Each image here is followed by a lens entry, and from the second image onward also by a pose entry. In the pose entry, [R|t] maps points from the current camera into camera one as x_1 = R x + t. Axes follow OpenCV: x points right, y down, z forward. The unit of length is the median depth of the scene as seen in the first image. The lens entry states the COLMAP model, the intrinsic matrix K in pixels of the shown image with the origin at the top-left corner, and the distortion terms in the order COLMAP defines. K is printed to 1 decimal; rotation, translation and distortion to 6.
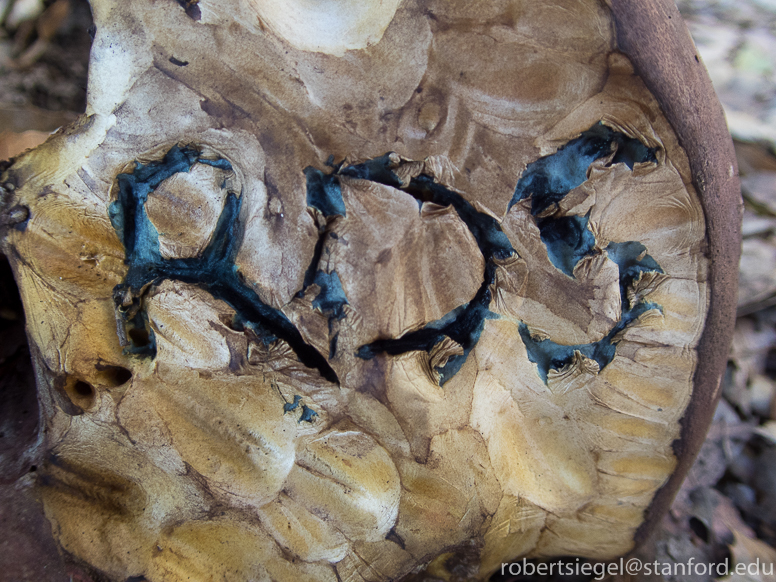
lens RADIAL K [[674.8, 0, 390.0], [0, 674.8, 296.6], [0, 0, 1]] dist [-0.053765, 0.011246]
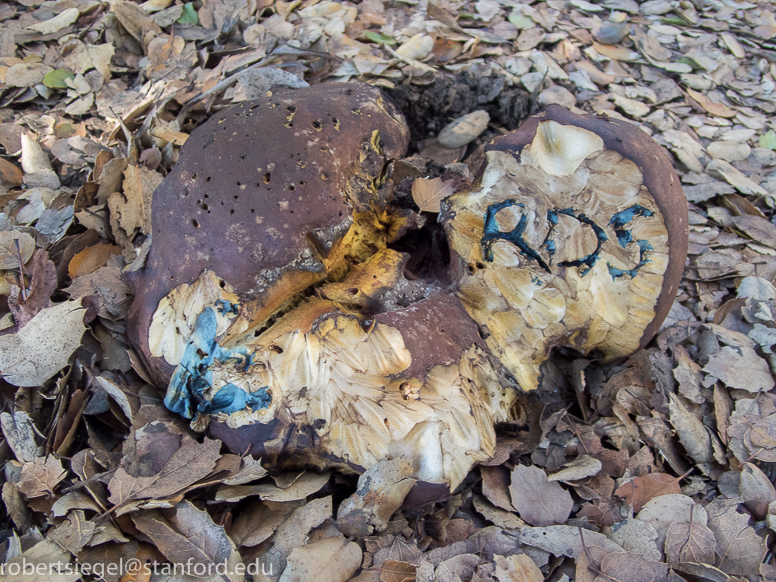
lens RADIAL K [[674.8, 0, 386.5], [0, 674.8, 286.3], [0, 0, 1]] dist [-0.053765, 0.011246]
pose [[0.986958, 0.097893, -0.127793, -0.445792], [-0.098193, 0.995159, 0.003962, 0.256729], [0.127562, 0.008638, 0.991793, -2.415784]]
